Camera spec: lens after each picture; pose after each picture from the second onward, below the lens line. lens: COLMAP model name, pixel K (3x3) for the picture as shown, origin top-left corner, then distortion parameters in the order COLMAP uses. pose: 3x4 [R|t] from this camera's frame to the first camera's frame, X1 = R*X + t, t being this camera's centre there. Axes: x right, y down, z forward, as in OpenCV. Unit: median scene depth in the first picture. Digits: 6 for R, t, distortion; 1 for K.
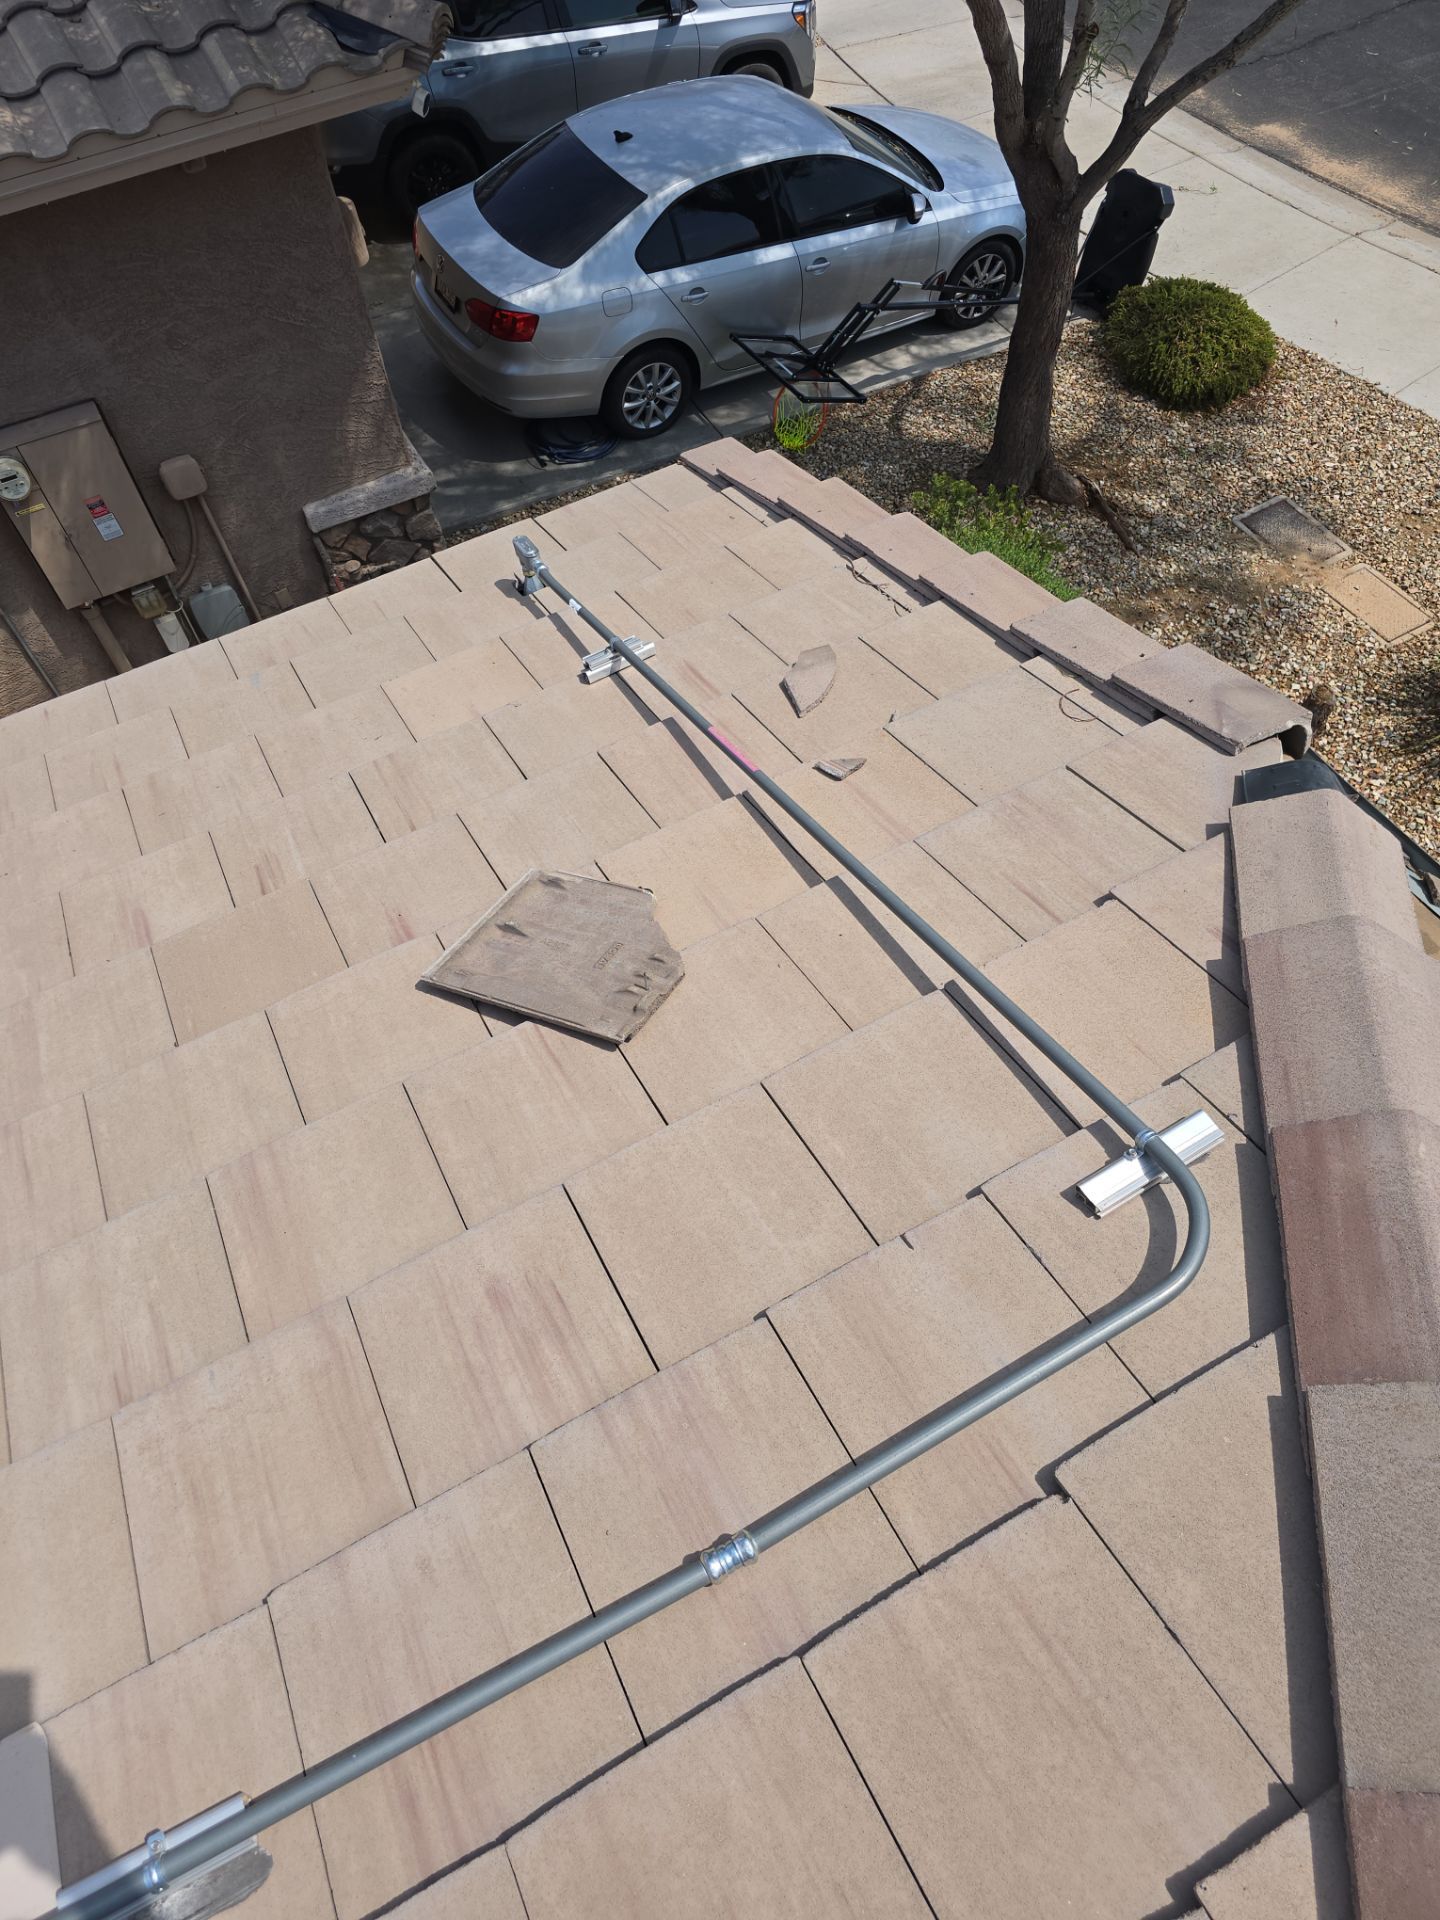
lens RADIAL K [[1253.0, 0, 720.0], [0, 1253.0, 960.0], [0, 0, 1]] dist [0.038024, -0.029120]
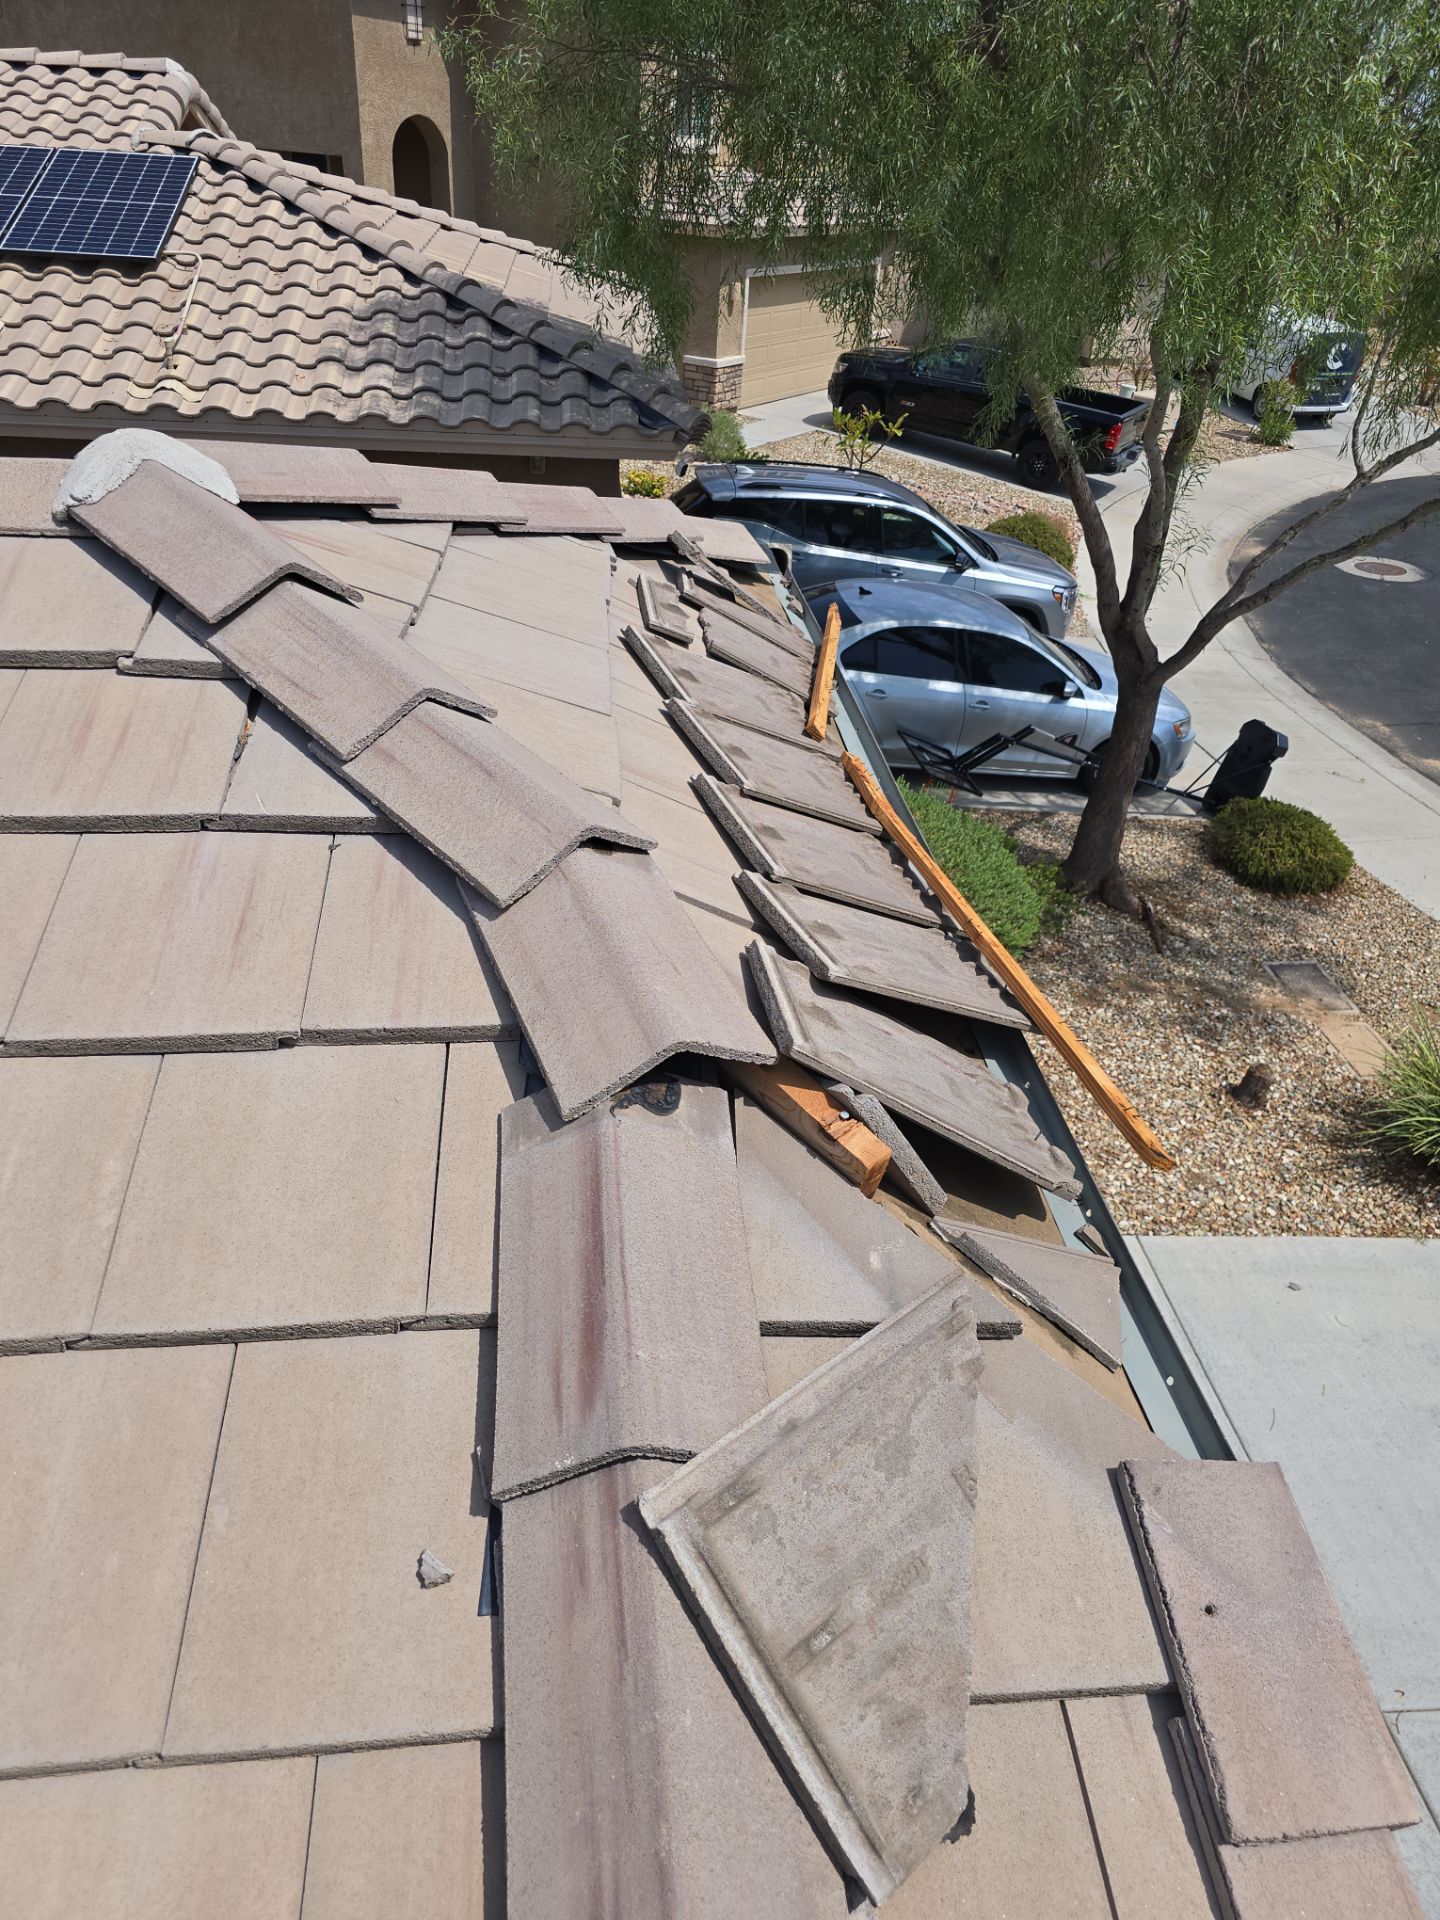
lens RADIAL K [[1295.1, 0, 720.0], [0, 1295.1, 960.0], [0, 0, 1]] dist [0.034201, -0.033541]
pose [[0.915033, 0.296129, -0.273902, 0.274927], [-0.384473, 0.845704, -0.370088, 0.266160], [0.122047, 0.443951, 0.887701, -0.099568]]
